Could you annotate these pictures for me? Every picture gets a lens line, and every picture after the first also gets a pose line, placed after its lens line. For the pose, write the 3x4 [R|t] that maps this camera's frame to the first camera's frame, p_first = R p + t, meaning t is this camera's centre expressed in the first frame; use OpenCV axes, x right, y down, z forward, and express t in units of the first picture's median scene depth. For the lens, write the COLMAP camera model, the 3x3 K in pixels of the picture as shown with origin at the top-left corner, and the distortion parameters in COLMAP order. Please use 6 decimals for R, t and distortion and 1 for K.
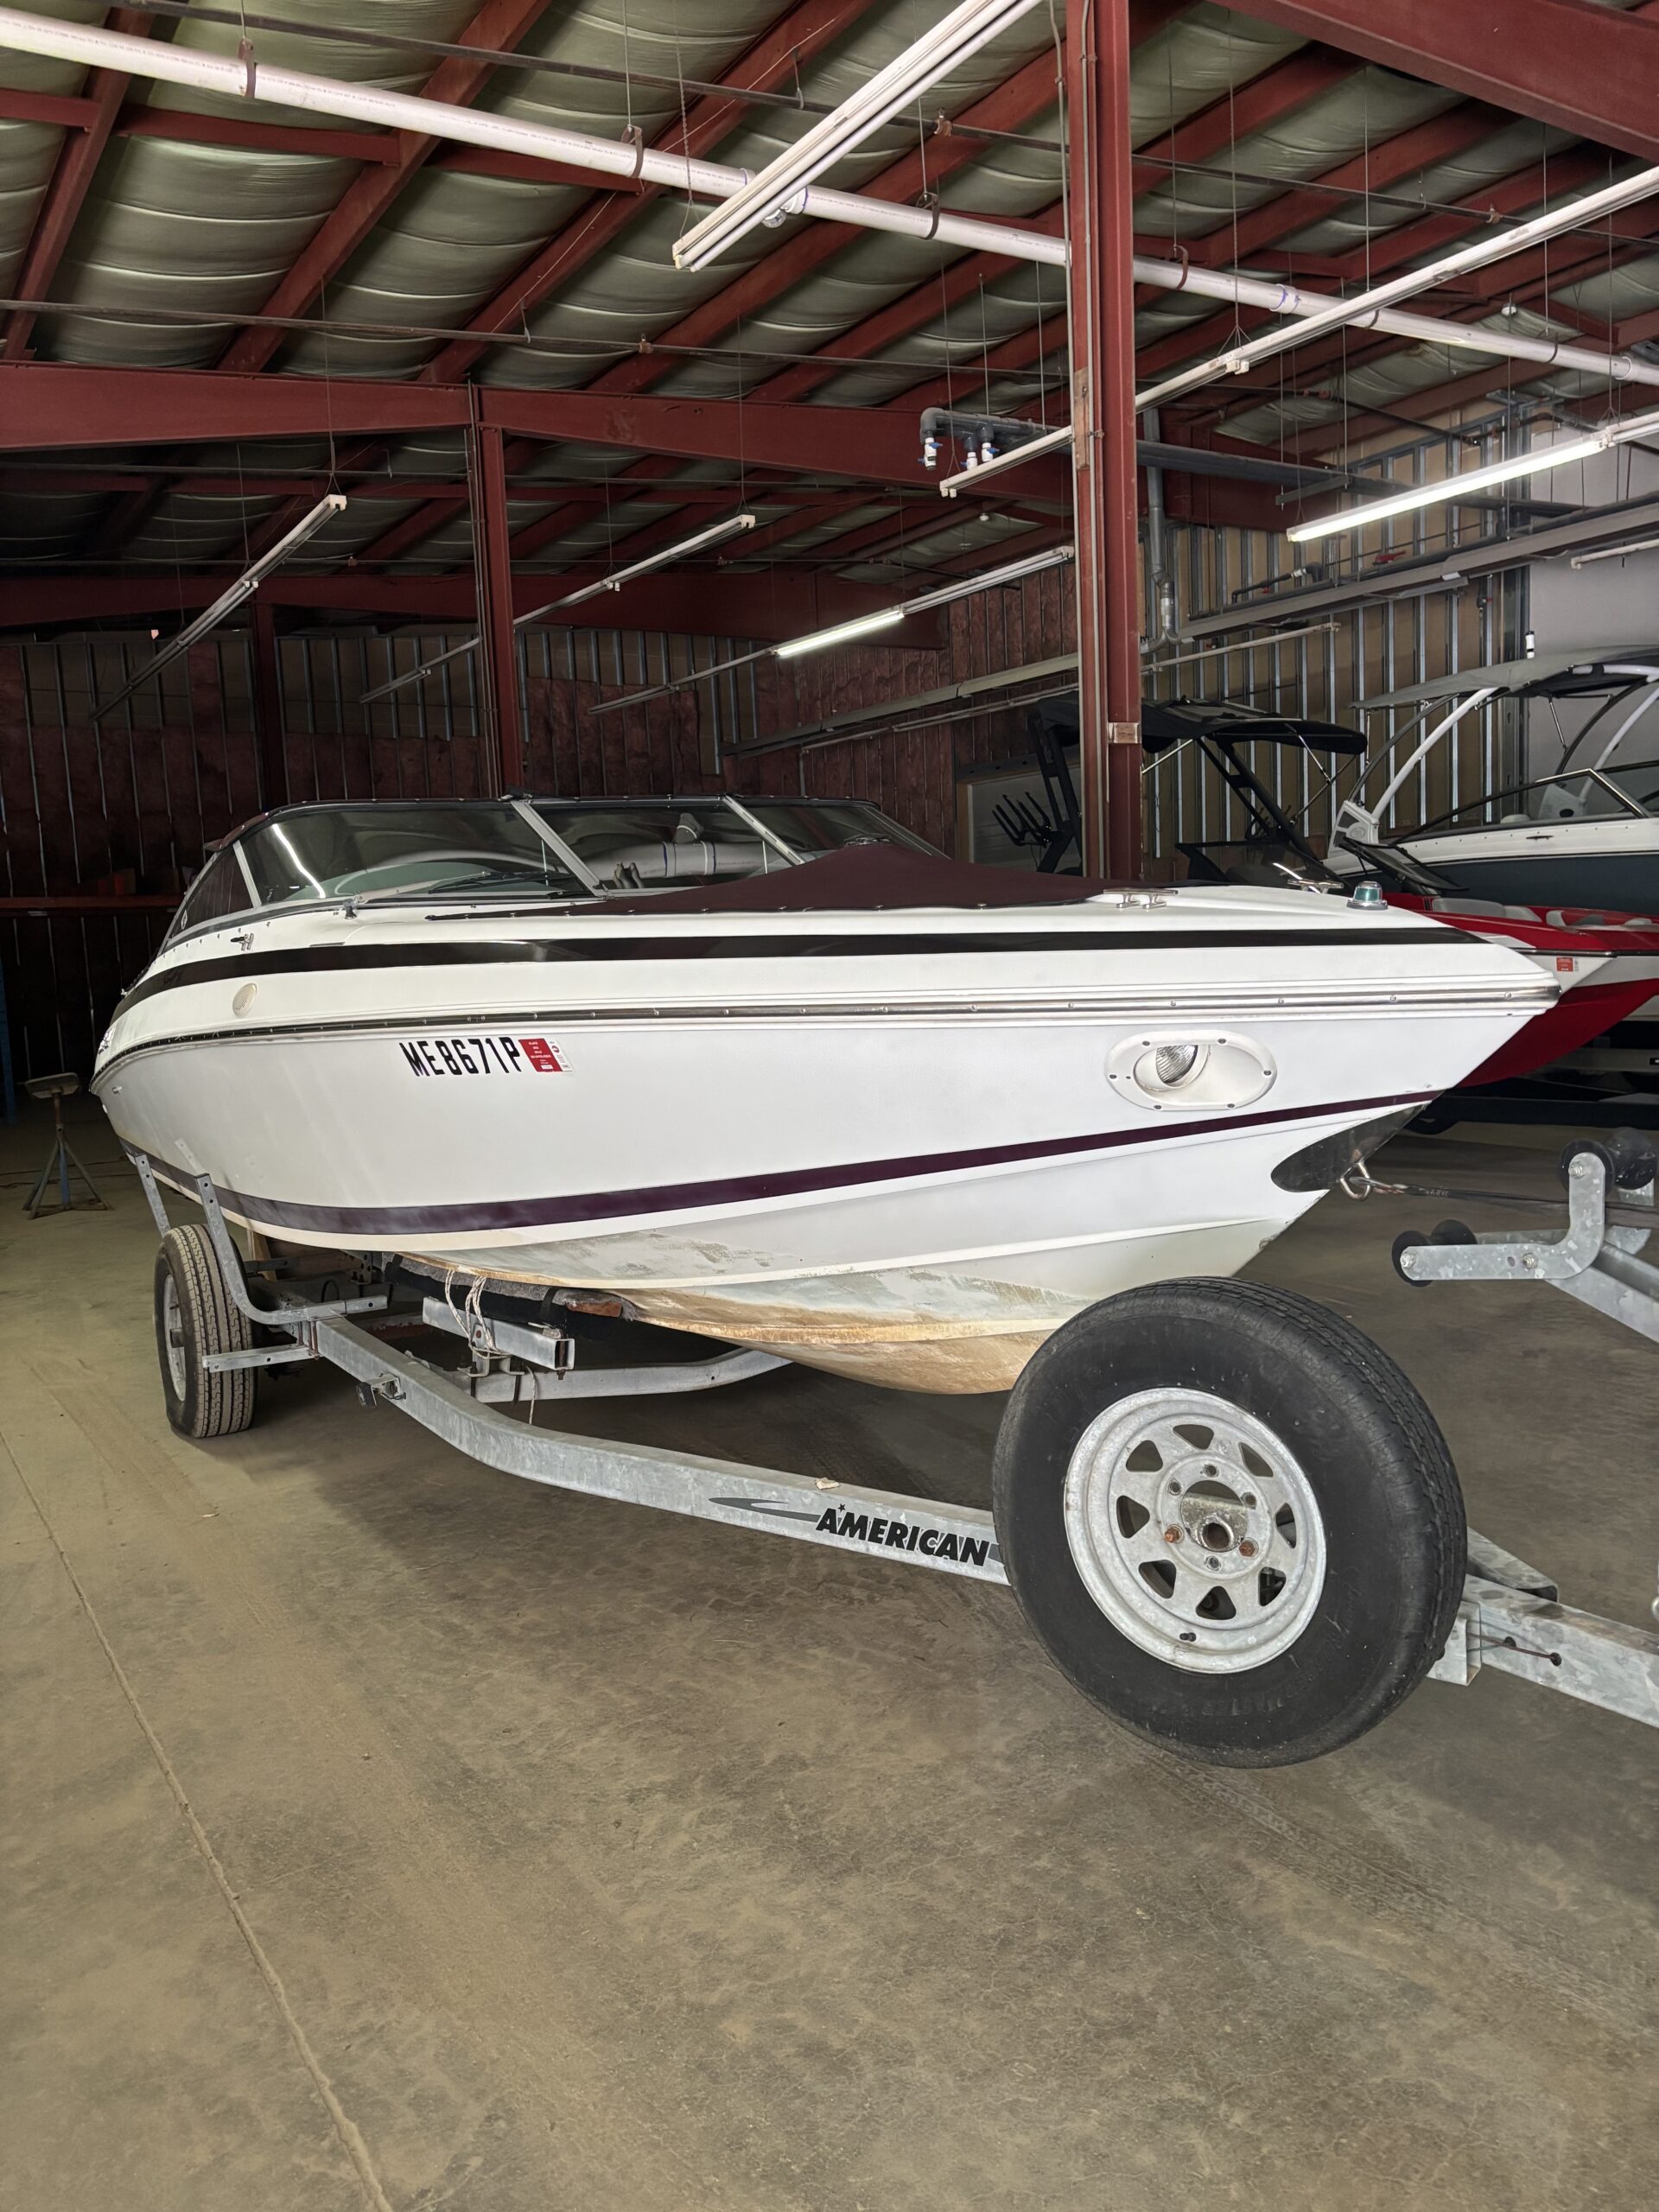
lens RADIAL K [[1683.3, 0, 829.5], [0, 1683.3, 1106.0], [0, 0, 1]] dist [0.032042, -0.005856]
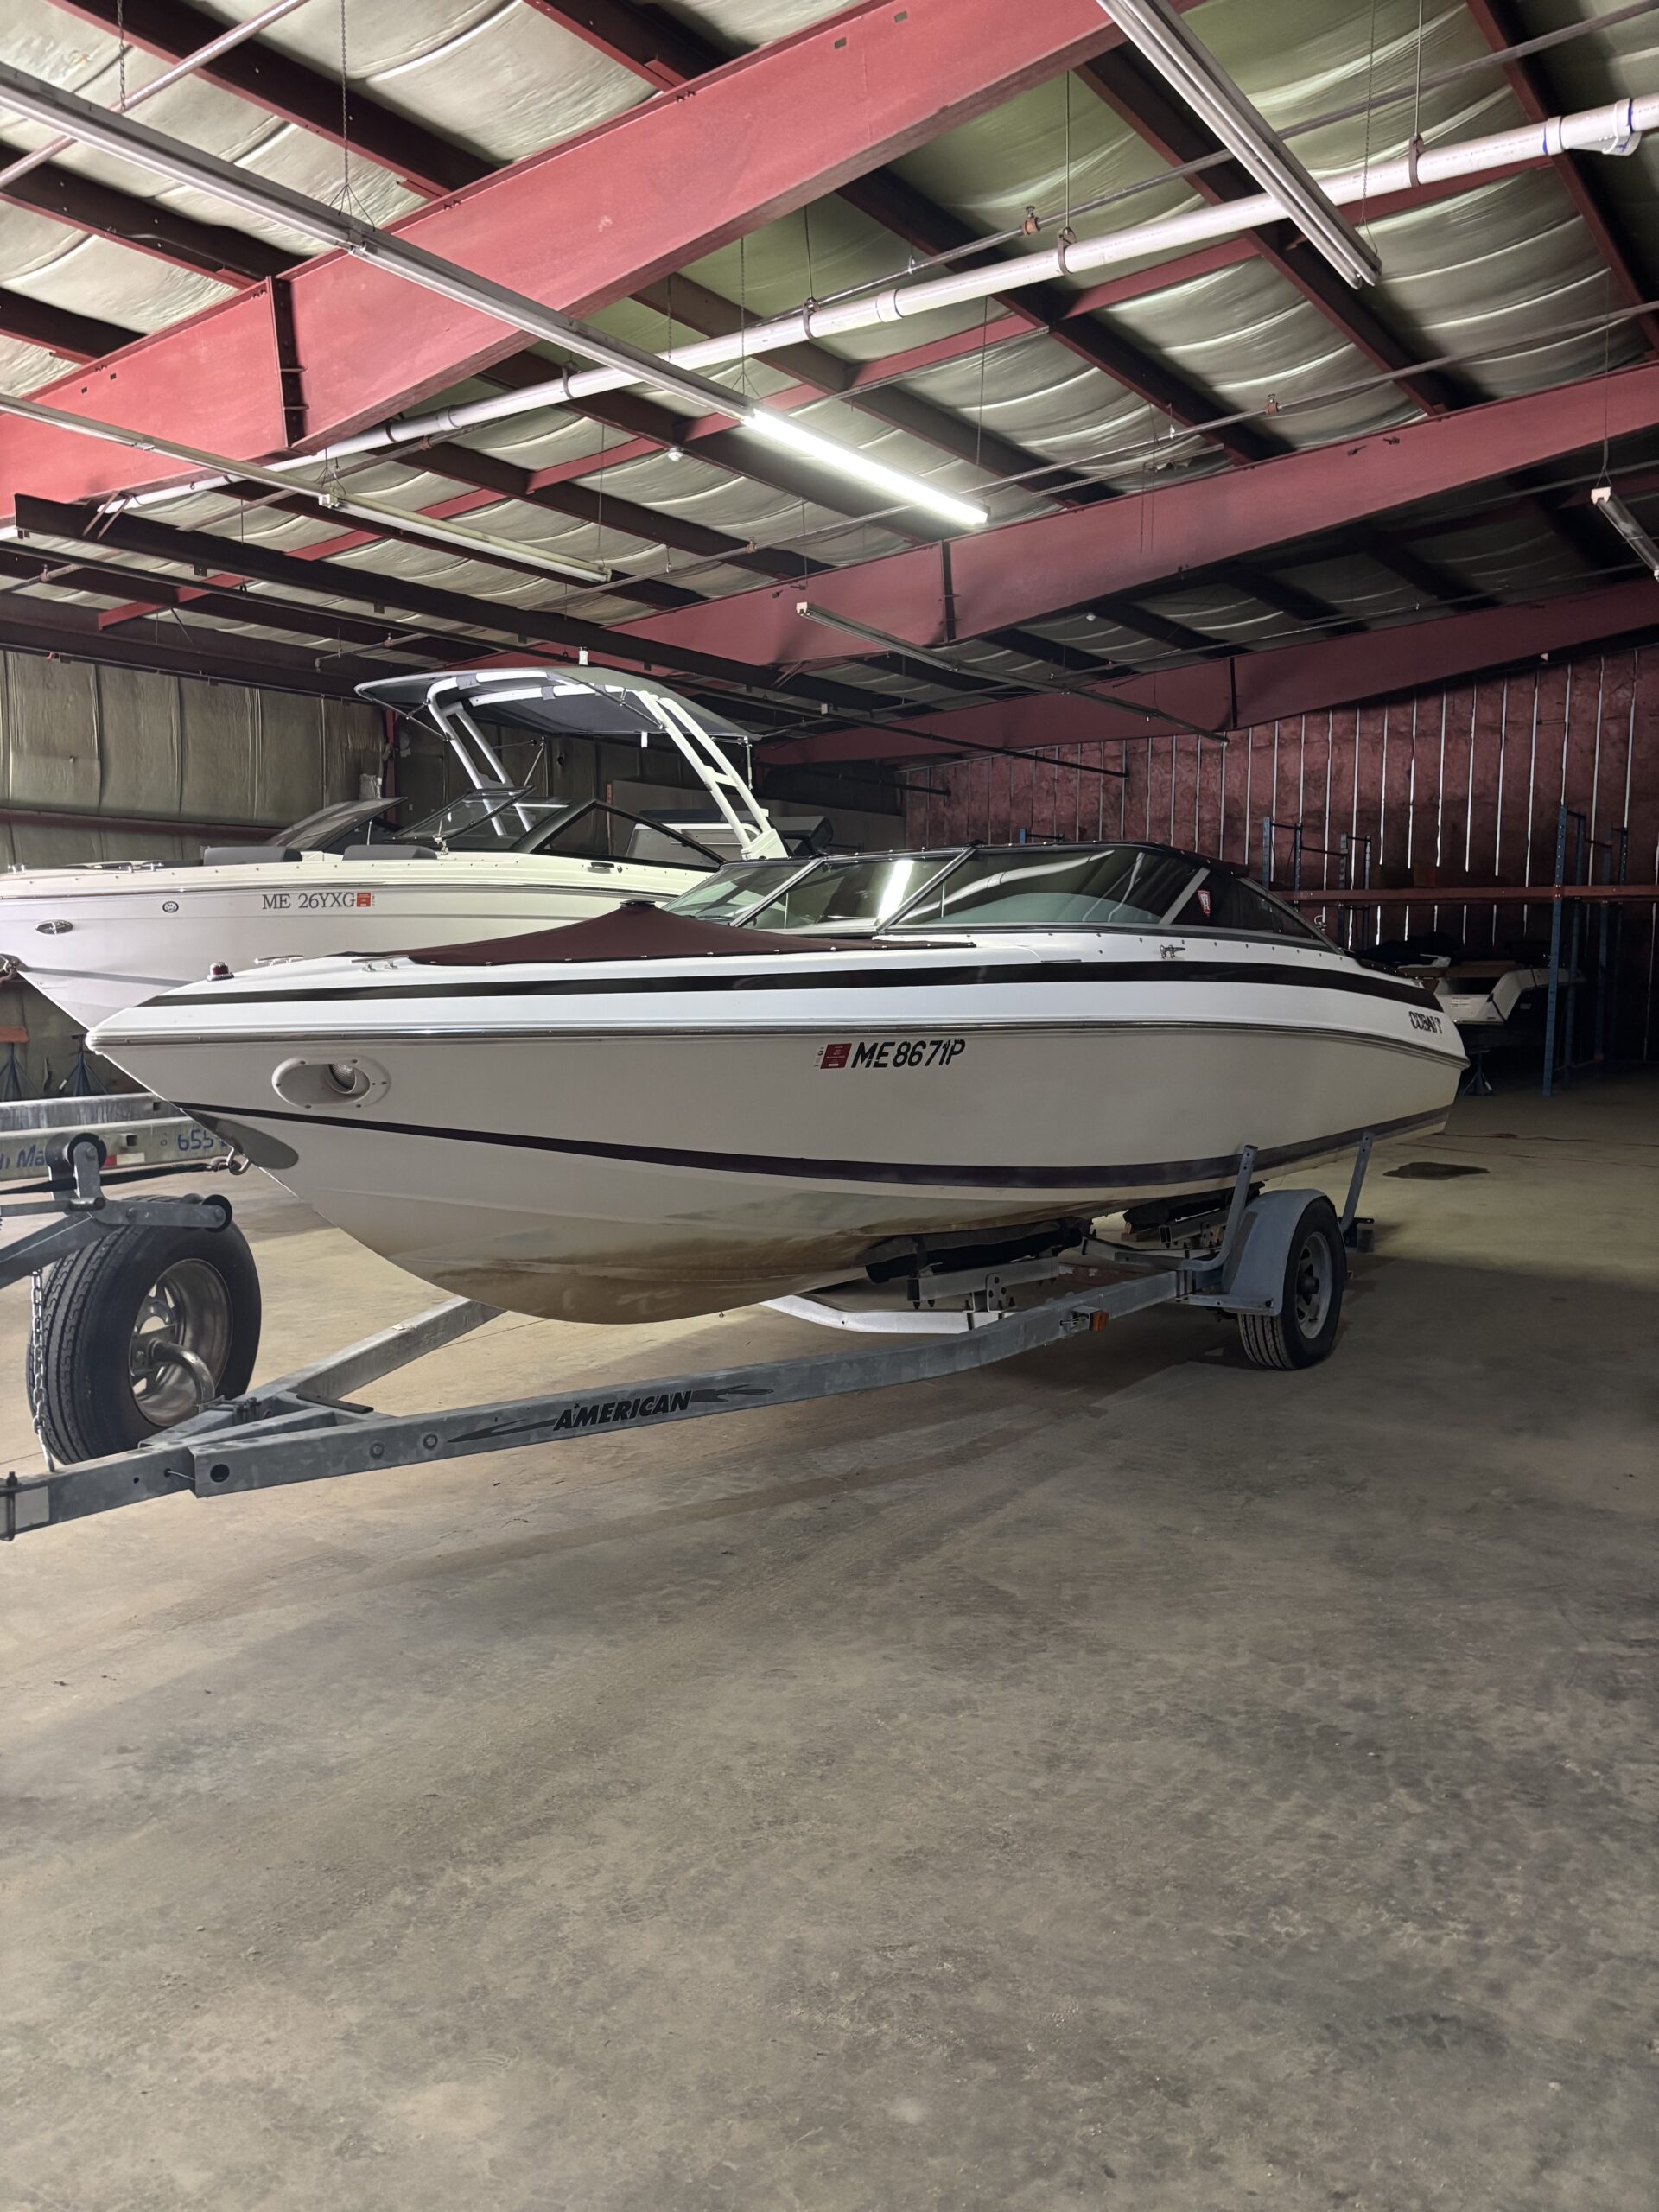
lens RADIAL K [[1683.3, 0, 829.5], [0, 1683.3, 1106.0], [0, 0, 1]] dist [0.032042, -0.005856]
pose [[0.397301, 0.134087, -0.907840, 0.994648], [-0.114070, 0.988811, 0.096125, -0.110053], [0.910571, 0.065366, 0.408151, 0.461887]]
